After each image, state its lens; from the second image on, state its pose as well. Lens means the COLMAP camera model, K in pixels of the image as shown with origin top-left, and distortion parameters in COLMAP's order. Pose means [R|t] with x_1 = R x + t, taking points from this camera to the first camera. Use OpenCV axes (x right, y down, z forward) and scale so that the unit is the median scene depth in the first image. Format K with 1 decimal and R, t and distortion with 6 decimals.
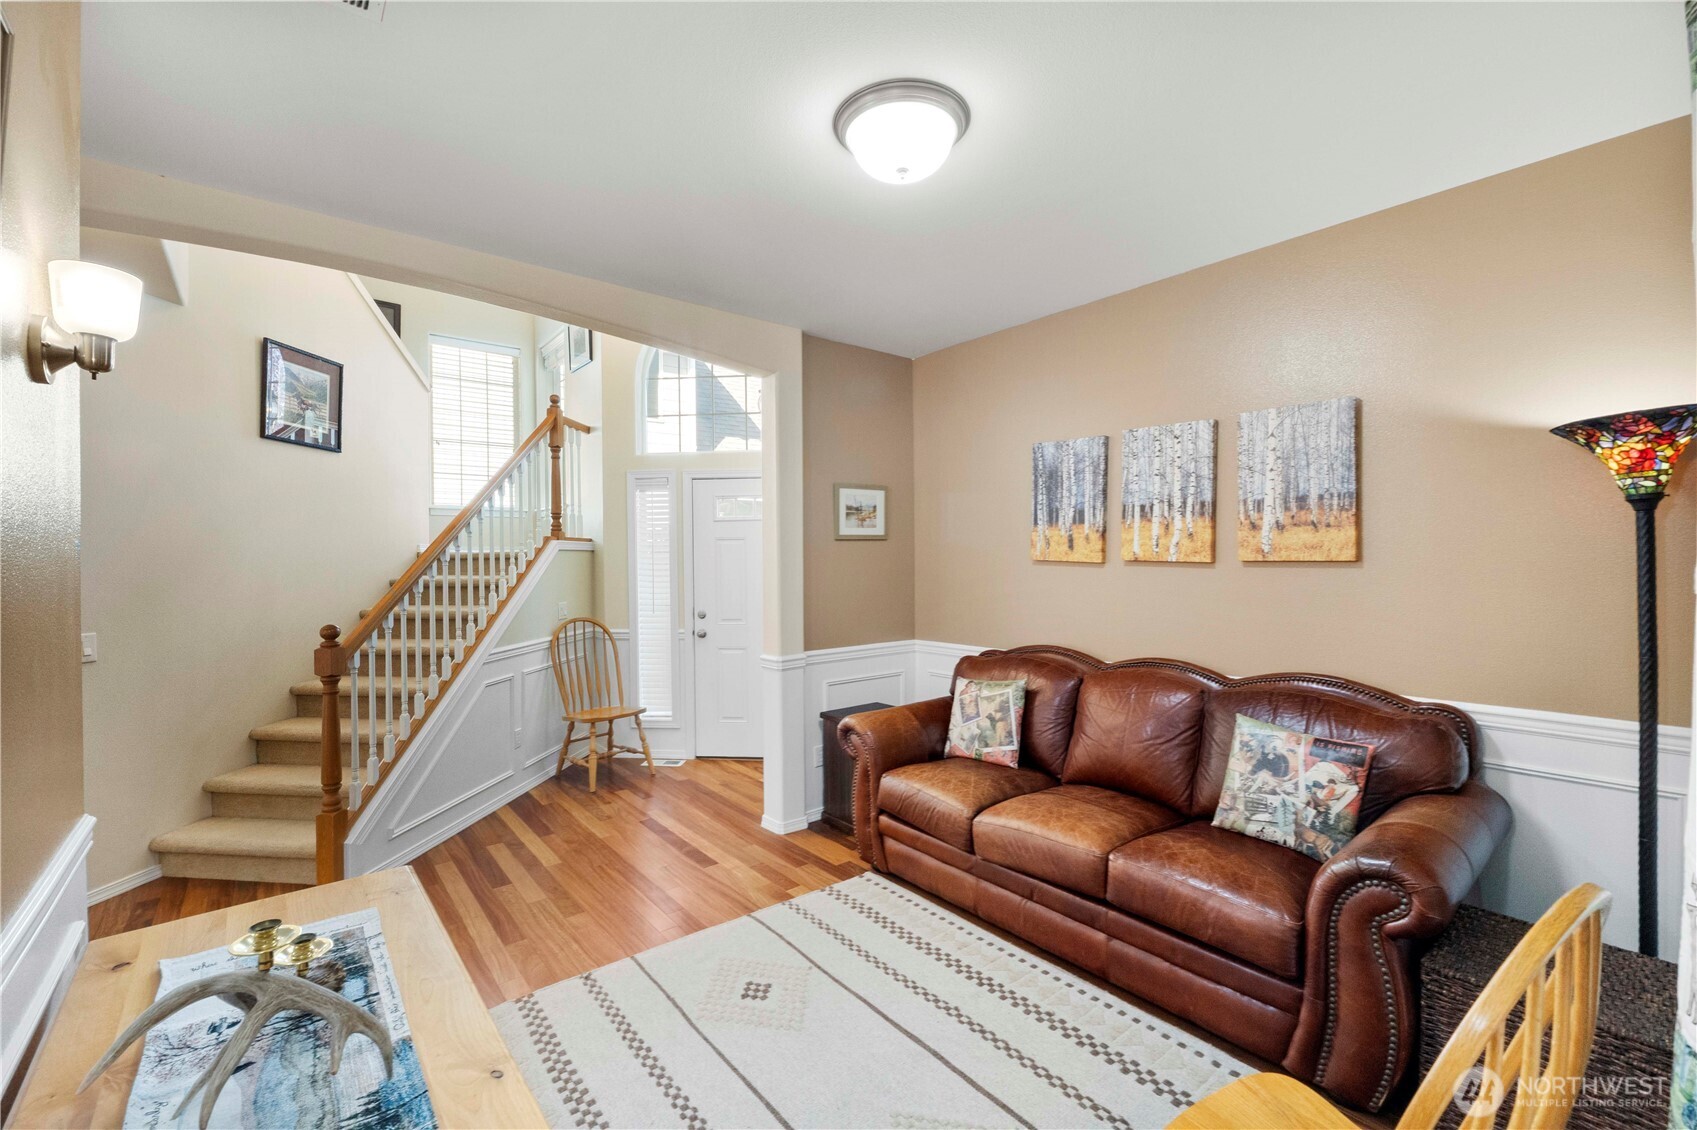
lens RADIAL K [[715.9, 0, 850.1], [0, 715.9, 561.2], [0, 0, 1]] dist [-0.008839, -0.001288]
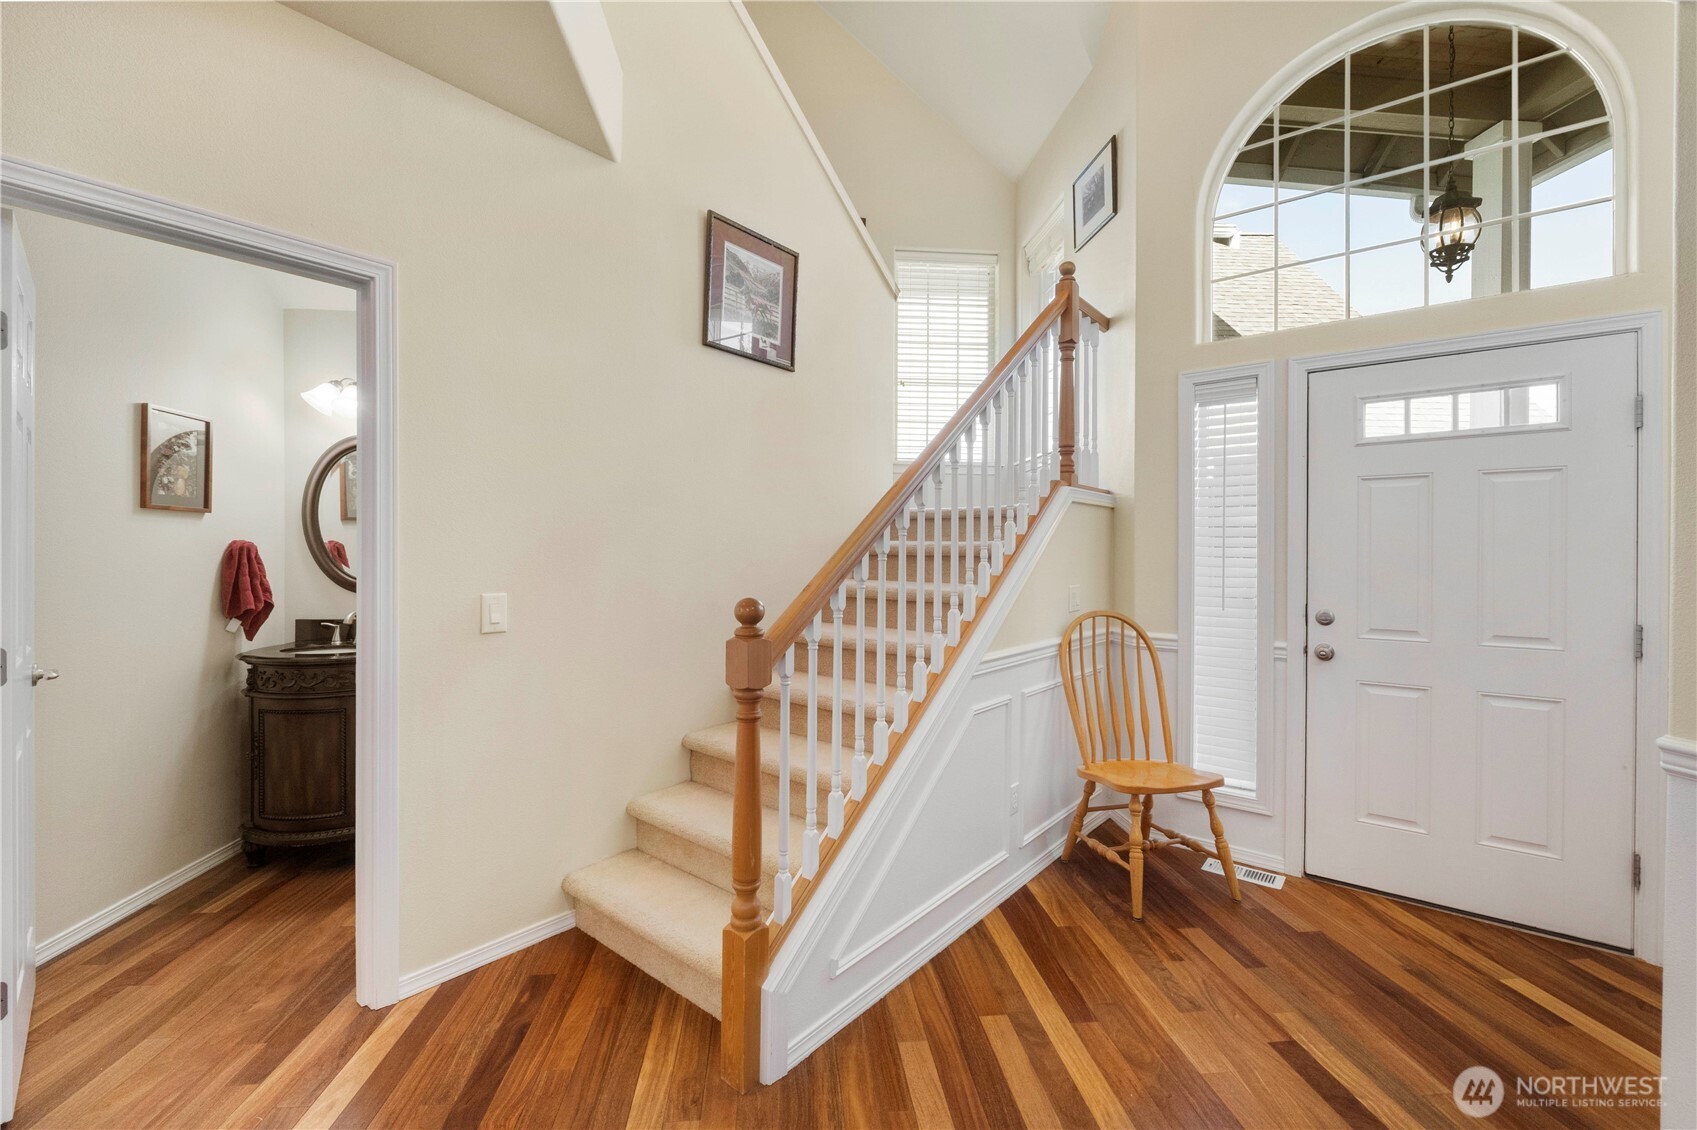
lens RADIAL K [[715.9, 0, 845.9], [0, 715.9, 557.9], [0, 0, 1]] dist [-0.008839, -0.001288]
pose [[0.834229, 0.022030, -0.550979, -0.247171], [-0.019077, 0.999757, 0.011089, 0.034406], [0.551089, 0.001261, 0.834446, 0.396625]]
